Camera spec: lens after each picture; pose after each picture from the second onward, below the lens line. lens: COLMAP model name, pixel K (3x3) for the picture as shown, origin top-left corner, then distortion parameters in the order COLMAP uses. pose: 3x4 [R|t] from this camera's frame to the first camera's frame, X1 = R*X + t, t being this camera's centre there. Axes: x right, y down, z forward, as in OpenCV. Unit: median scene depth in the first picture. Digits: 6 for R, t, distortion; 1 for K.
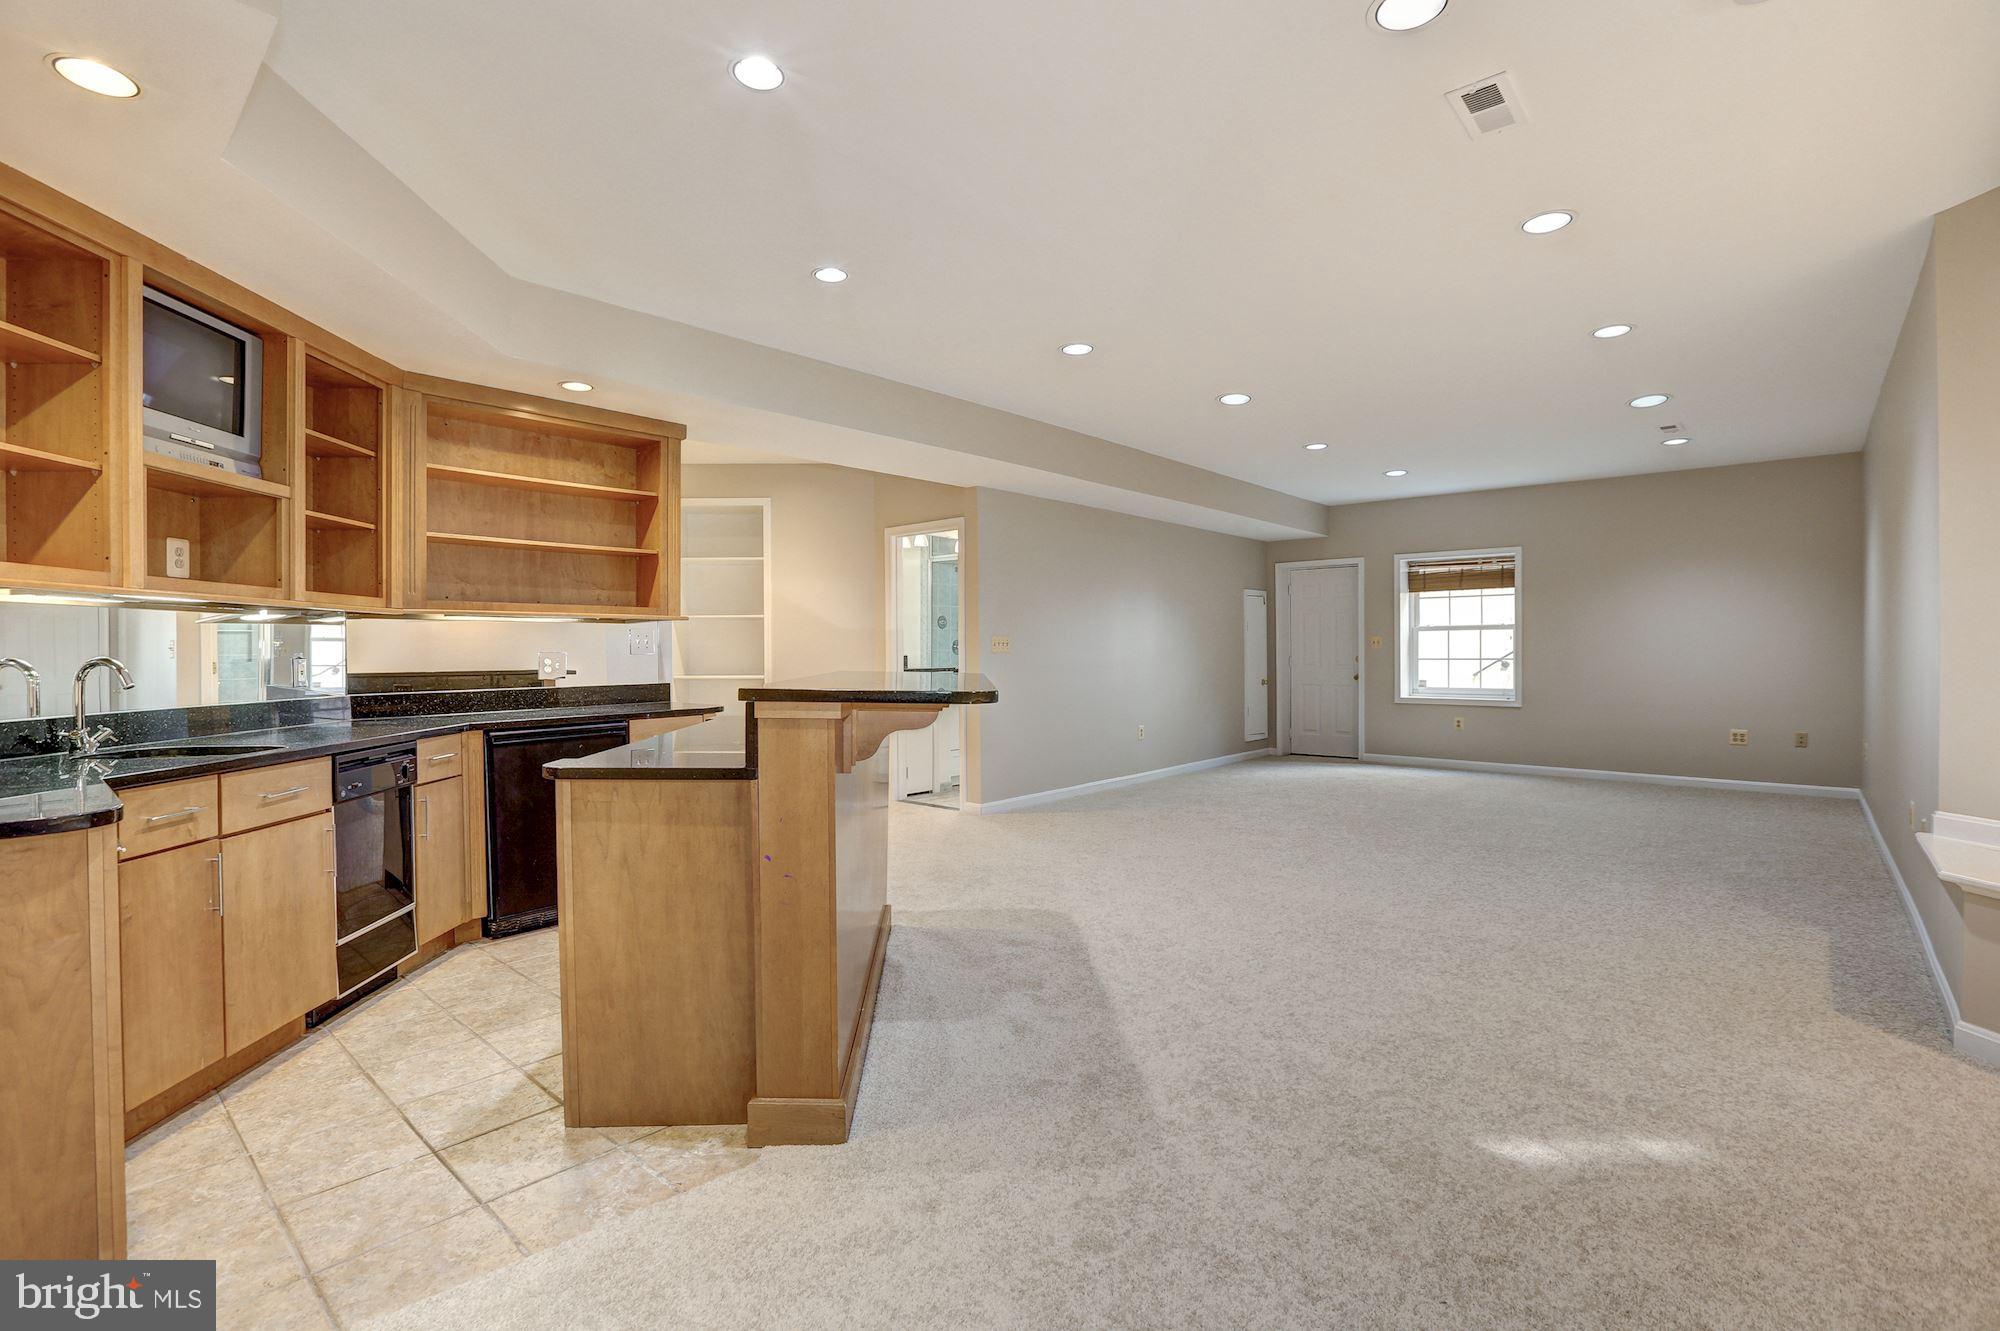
lens RADIAL K [[910.4, 0, 998.3], [0, 910.4, 657.6], [0, 0, 1]] dist [-0.024456, 0.000342]
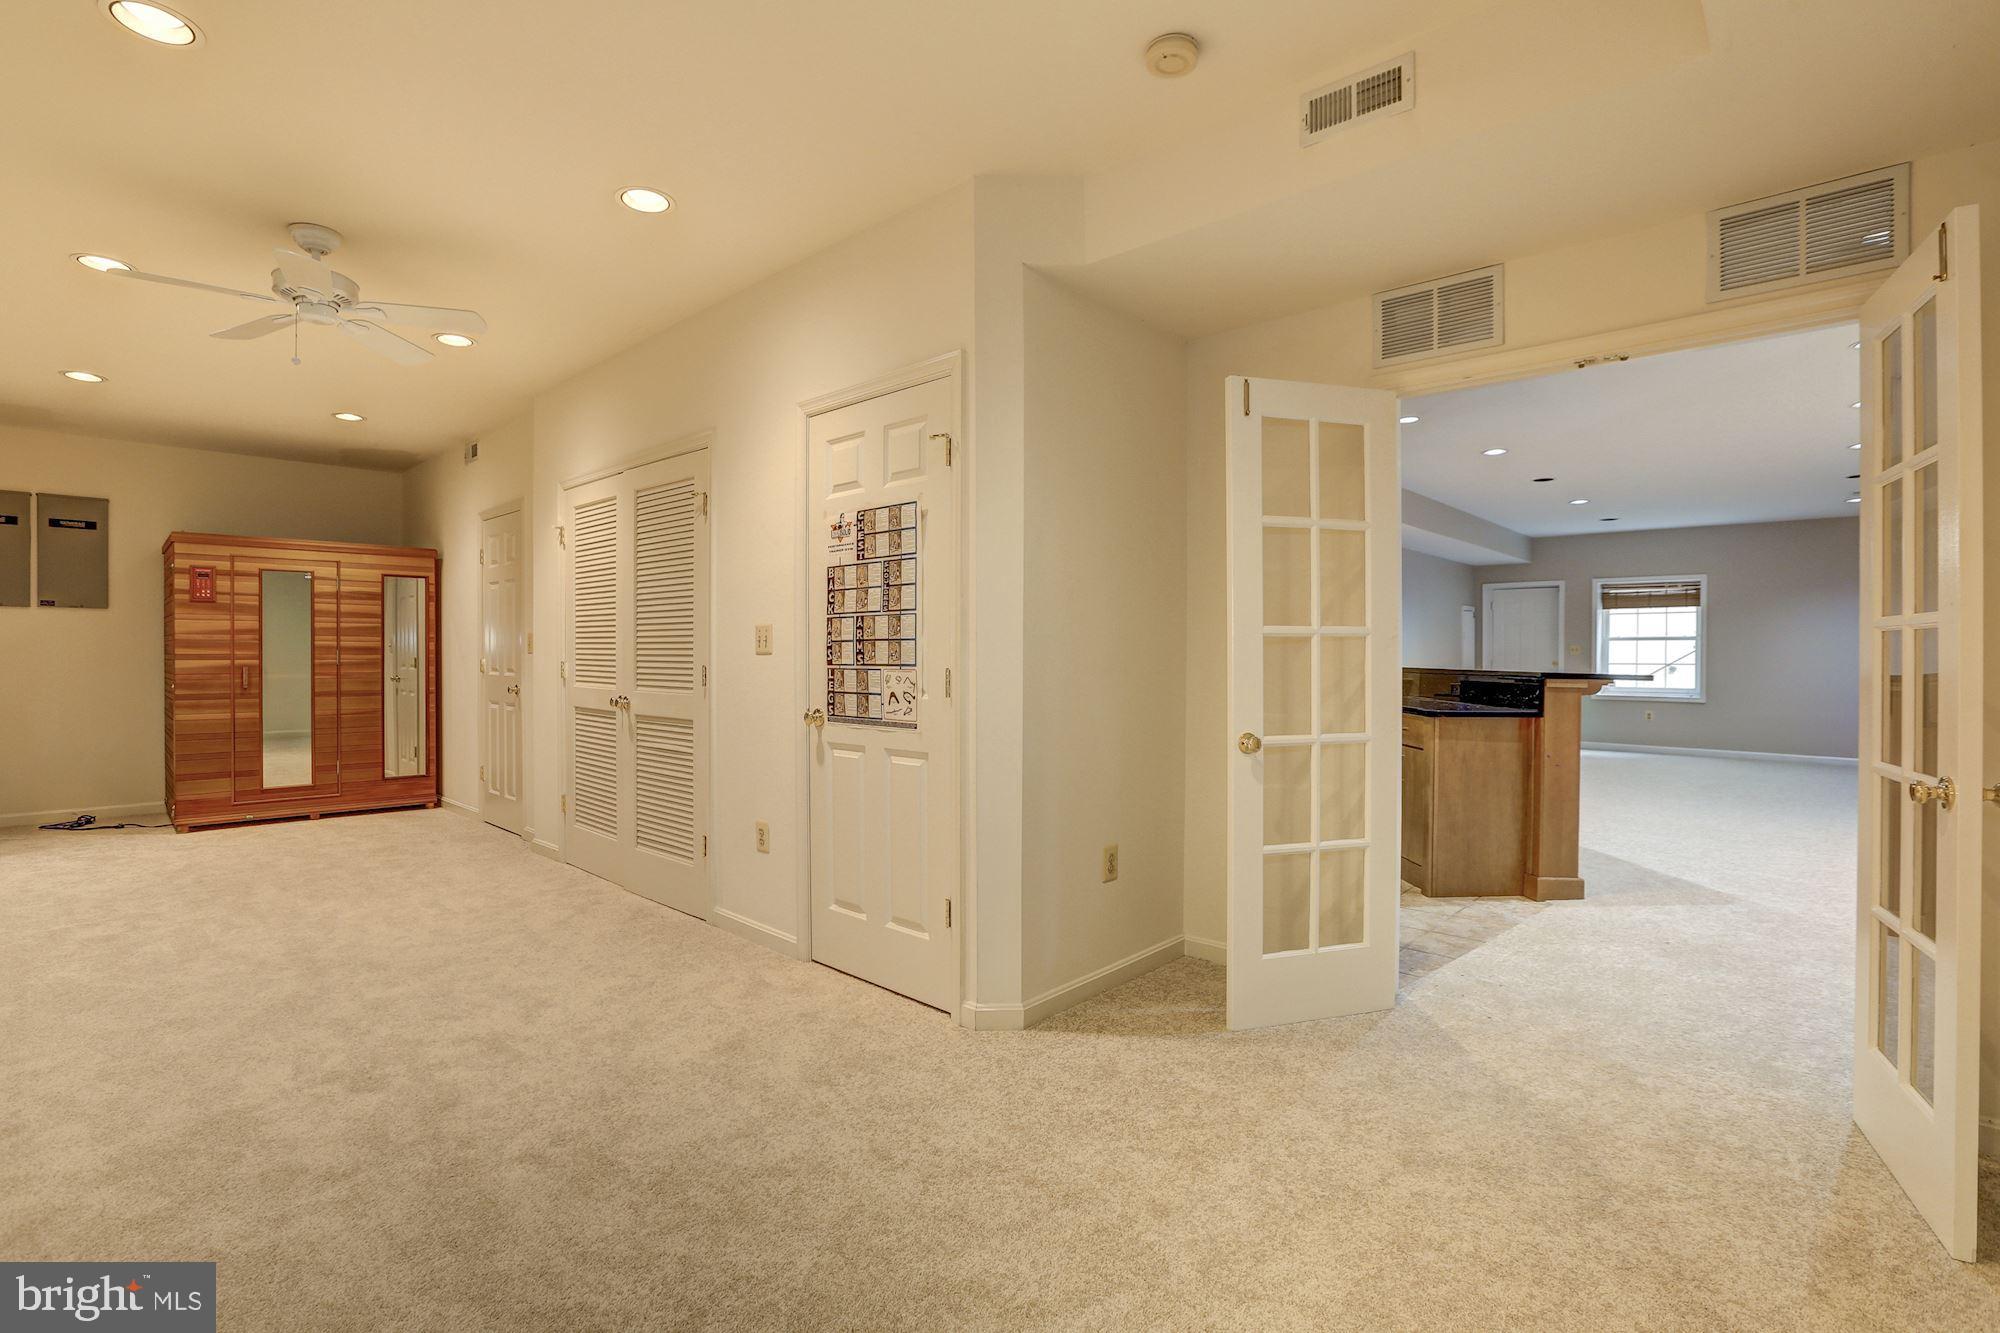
lens RADIAL K [[915.1, 0, 1025.8], [0, 915.1, 663.0], [0, 0, 1]] dist [-0.020625, 0.000004]
pose [[0.999938, 0.007241, -0.008477, -0.331888], [-0.007220, 0.999971, 0.002484, 0.003254], [0.008495, -0.002423, 0.999961, -0.245173]]
